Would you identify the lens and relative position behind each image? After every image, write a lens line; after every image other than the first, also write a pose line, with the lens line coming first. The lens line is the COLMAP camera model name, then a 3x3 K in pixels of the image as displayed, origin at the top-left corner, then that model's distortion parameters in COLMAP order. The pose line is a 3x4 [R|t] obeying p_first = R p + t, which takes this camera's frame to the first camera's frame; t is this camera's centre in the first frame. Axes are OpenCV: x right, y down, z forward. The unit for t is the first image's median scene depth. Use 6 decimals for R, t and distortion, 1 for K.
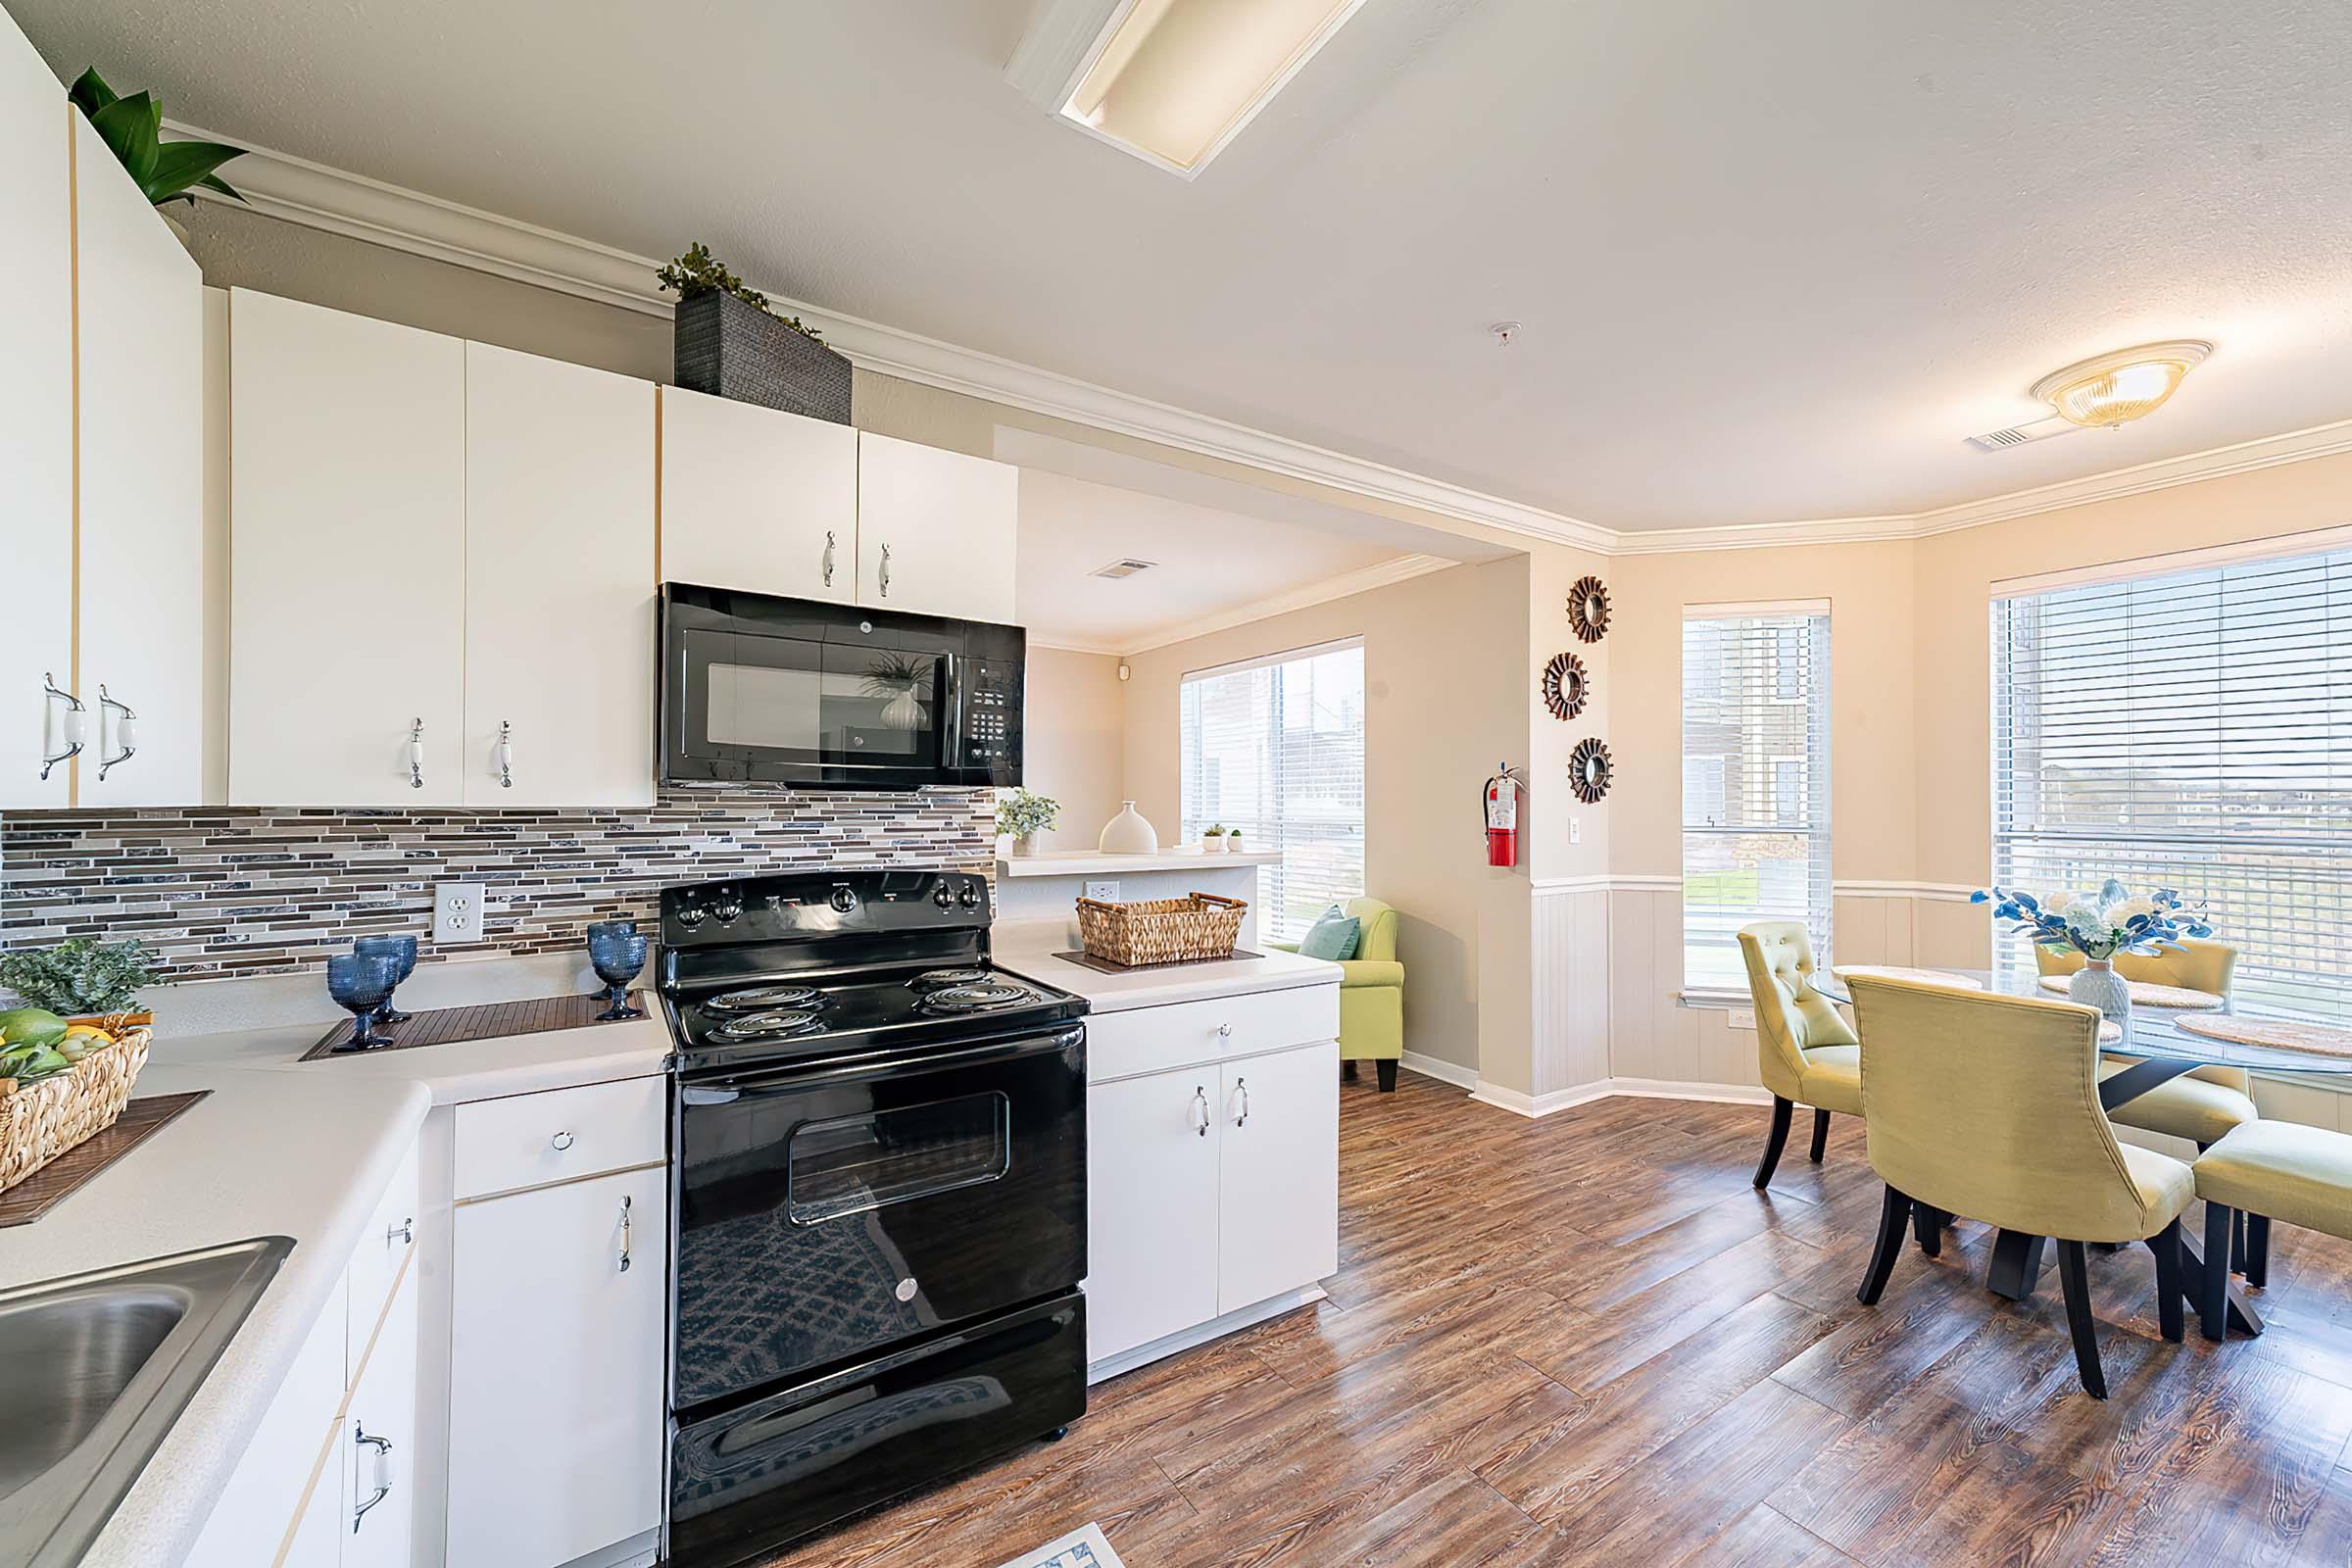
lens RADIAL K [[907.7, 0, 1162.4], [0, 907.7, 792.2], [0, 0, 1]] dist [0.016866, -0.000085]
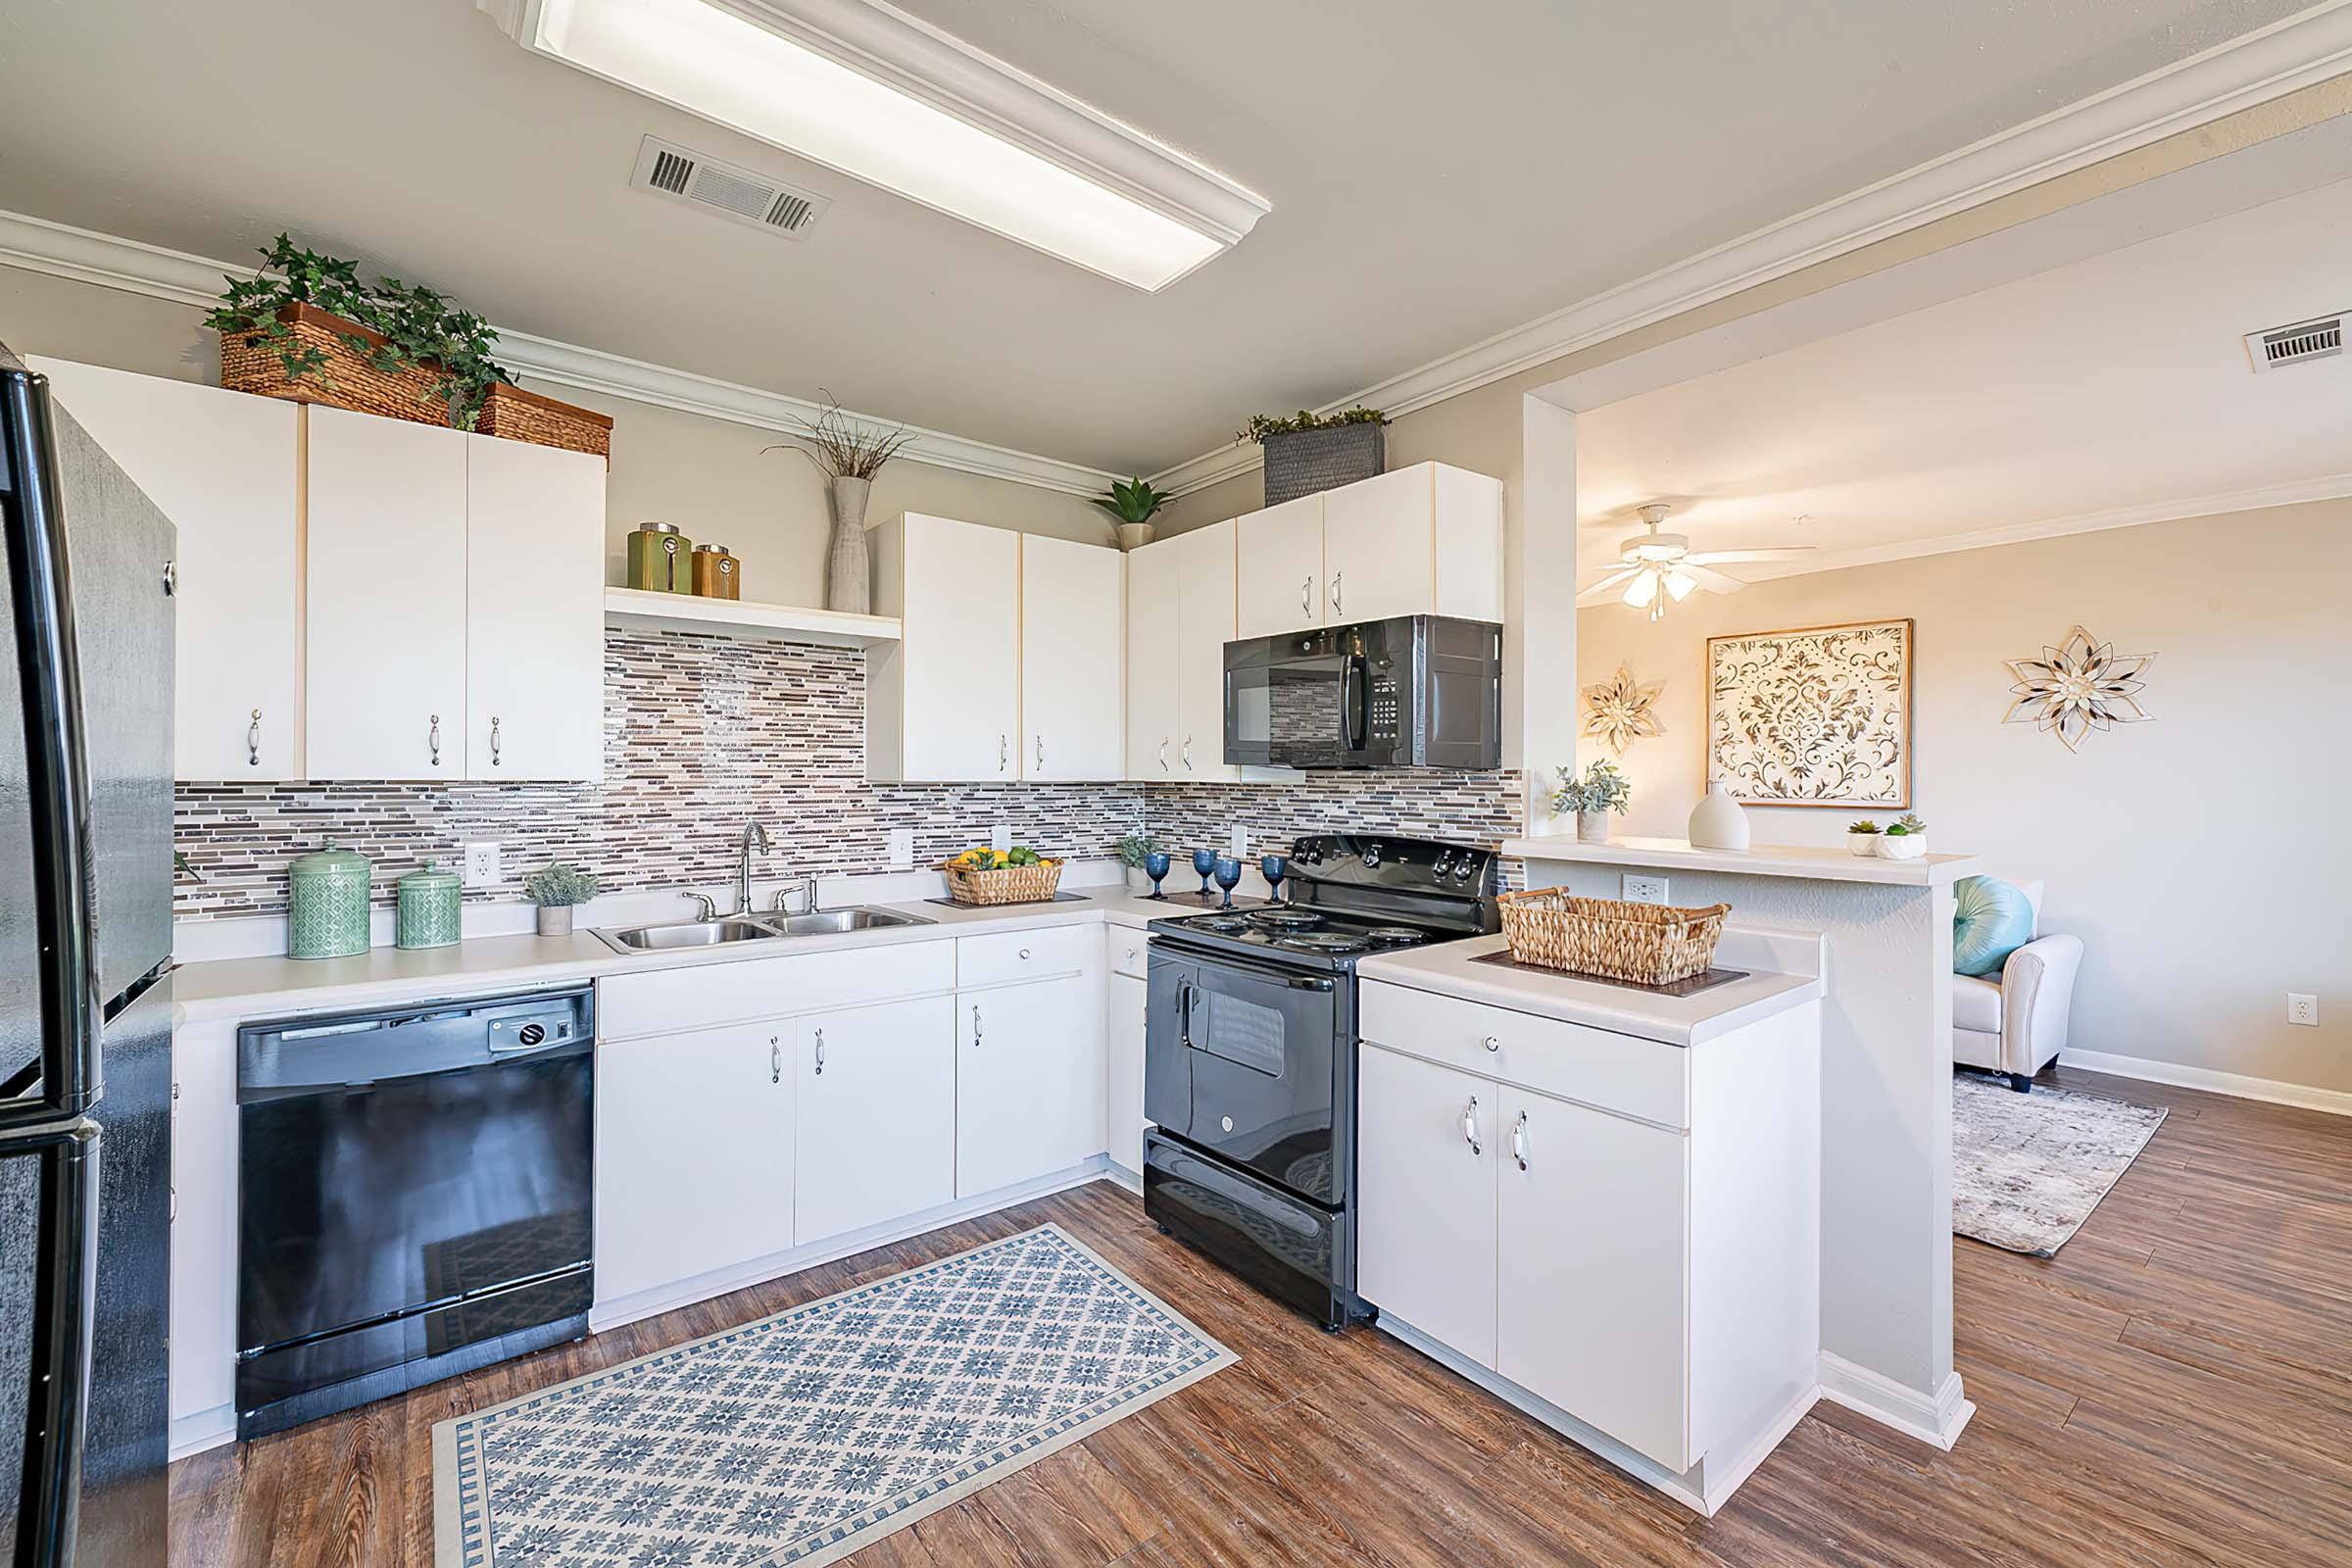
lens RADIAL K [[939.4, 0, 1169.0], [0, 939.4, 770.3], [0, 0, 1]] dist [-0.002853, -0.000283]
pose [[0.107273, -0.009955, -0.994180, 0.812450], [0.008387, 0.999923, -0.009107, 0.007017], [0.994194, -0.007361, 0.107349, 0.530263]]
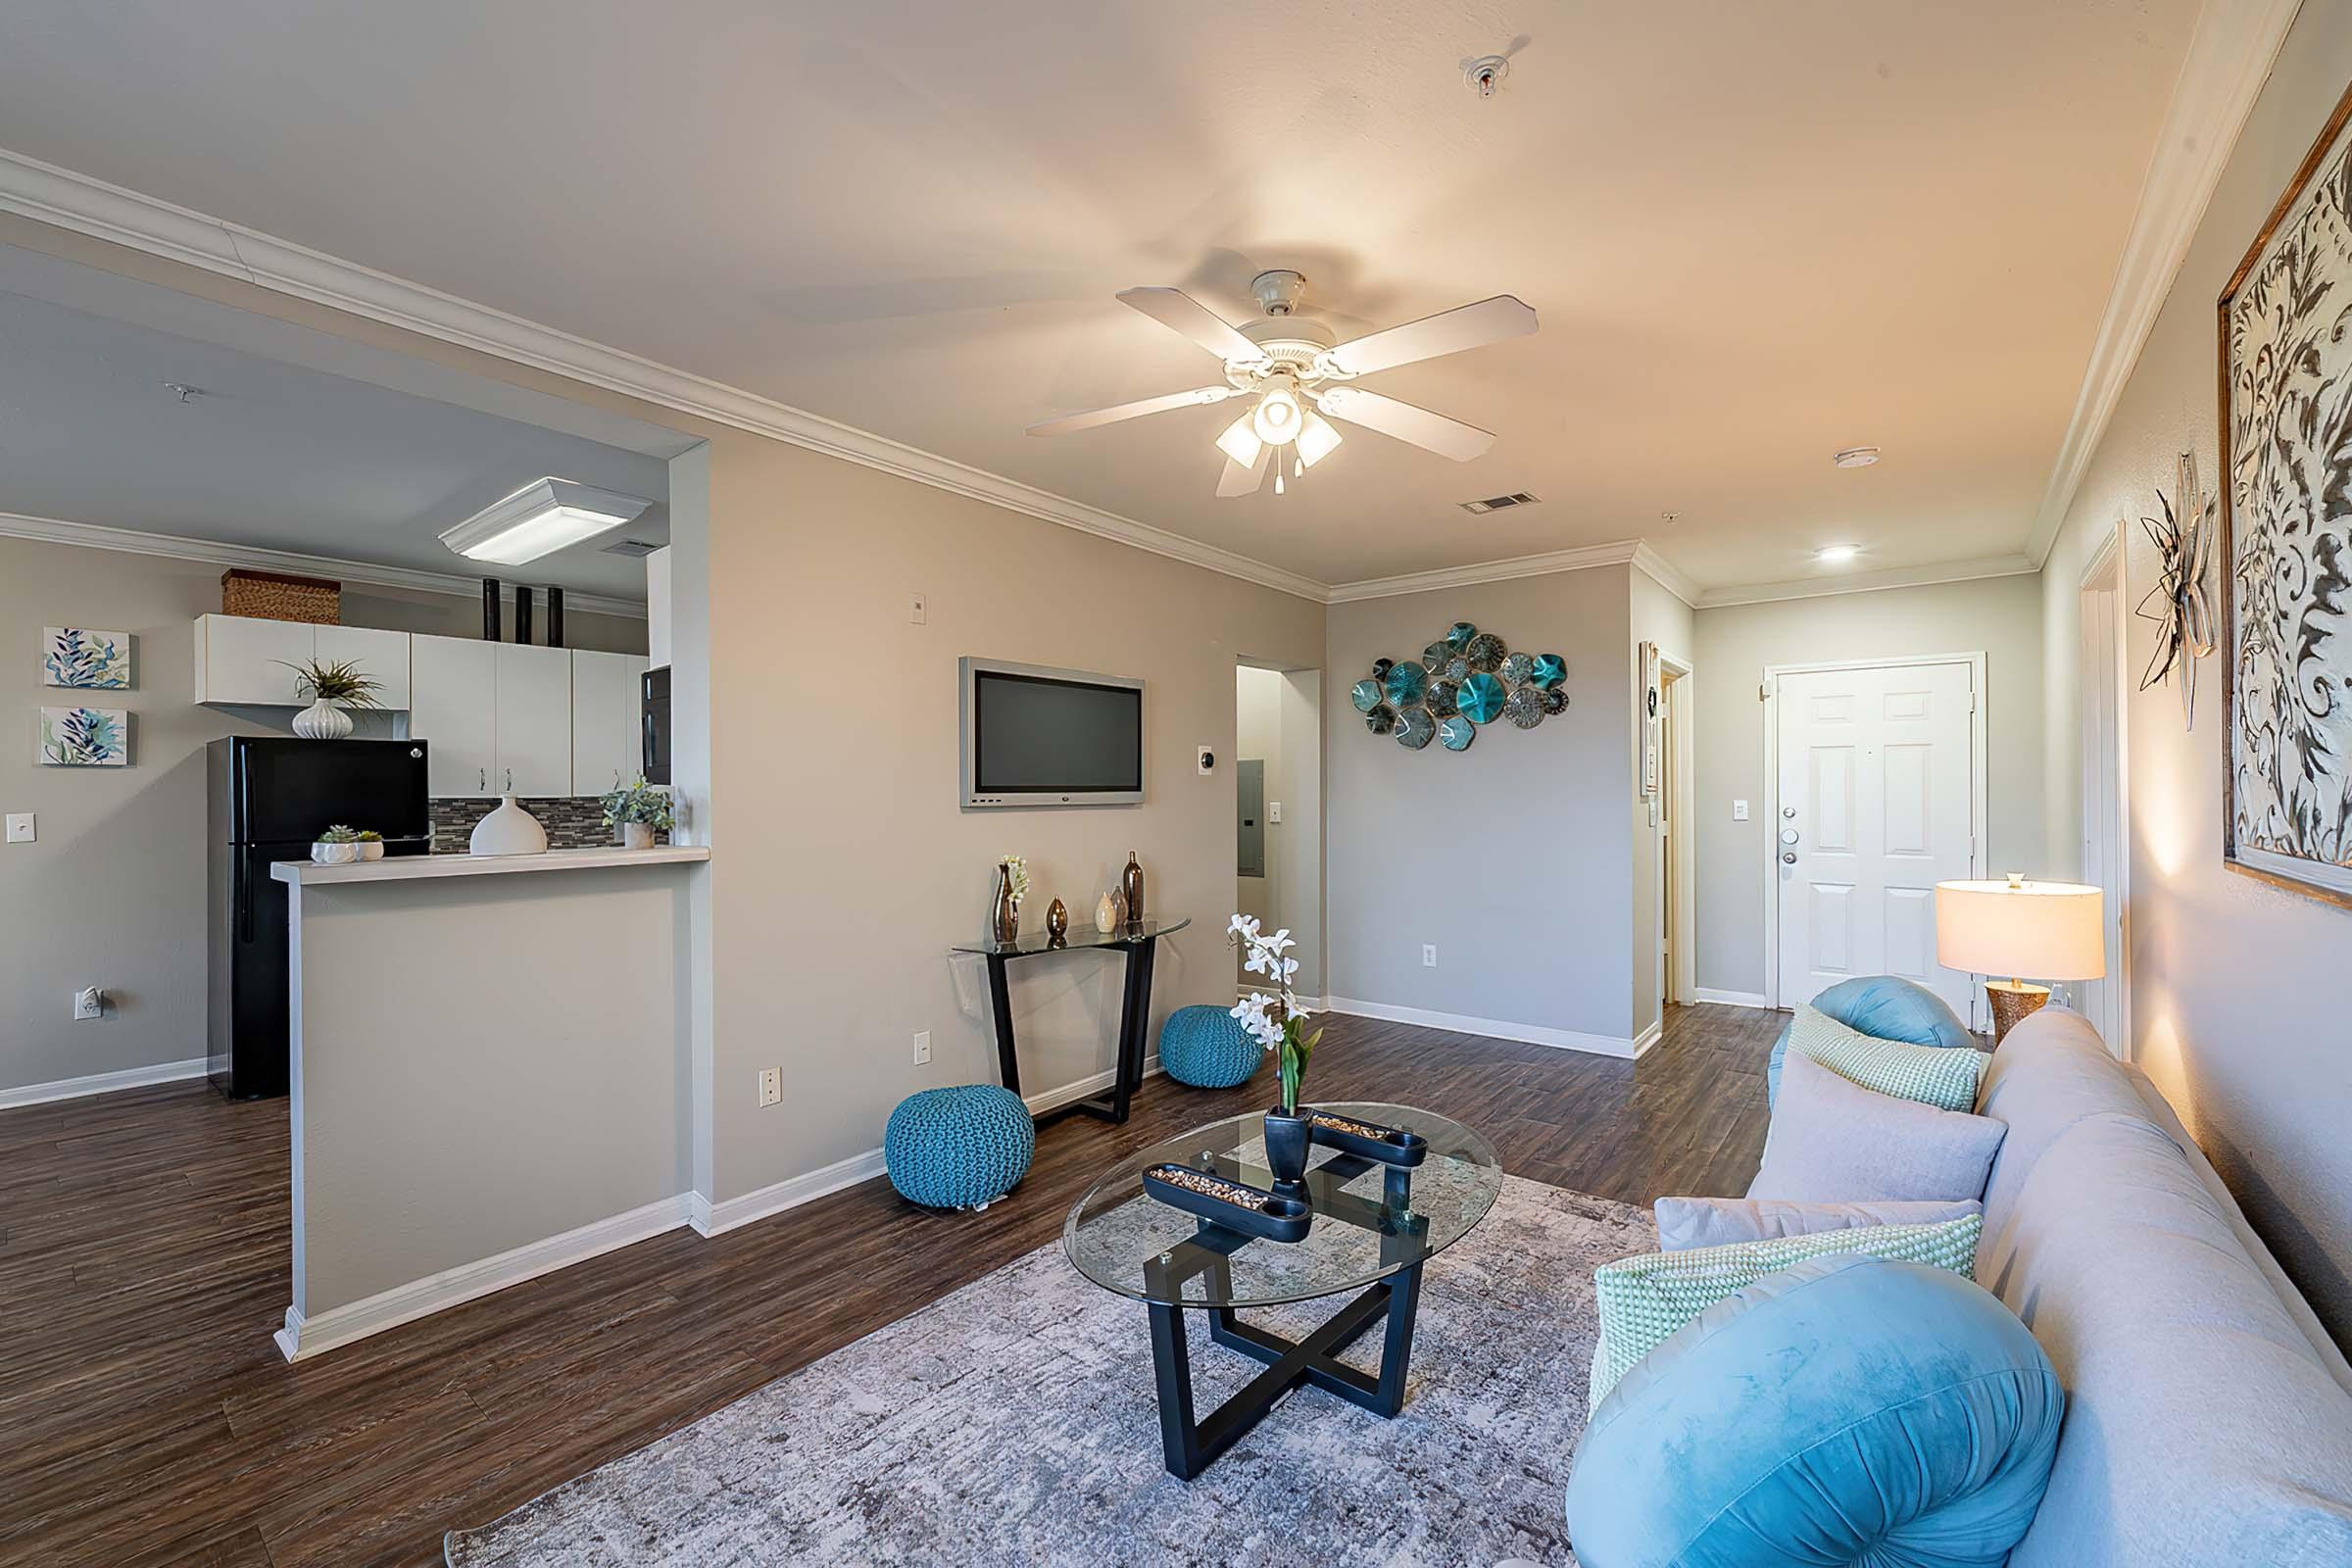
lens RADIAL K [[964.0, 0, 1187.1], [0, 964.0, 788.9], [0, 0, 1]] dist [0.001744, 0.000361]
pose [[-0.942048, 0.003342, -0.335462, -0.375876], [0.008192, 0.999881, -0.013044, 0.023776], [0.335378, -0.015036, -0.941964, 2.424293]]
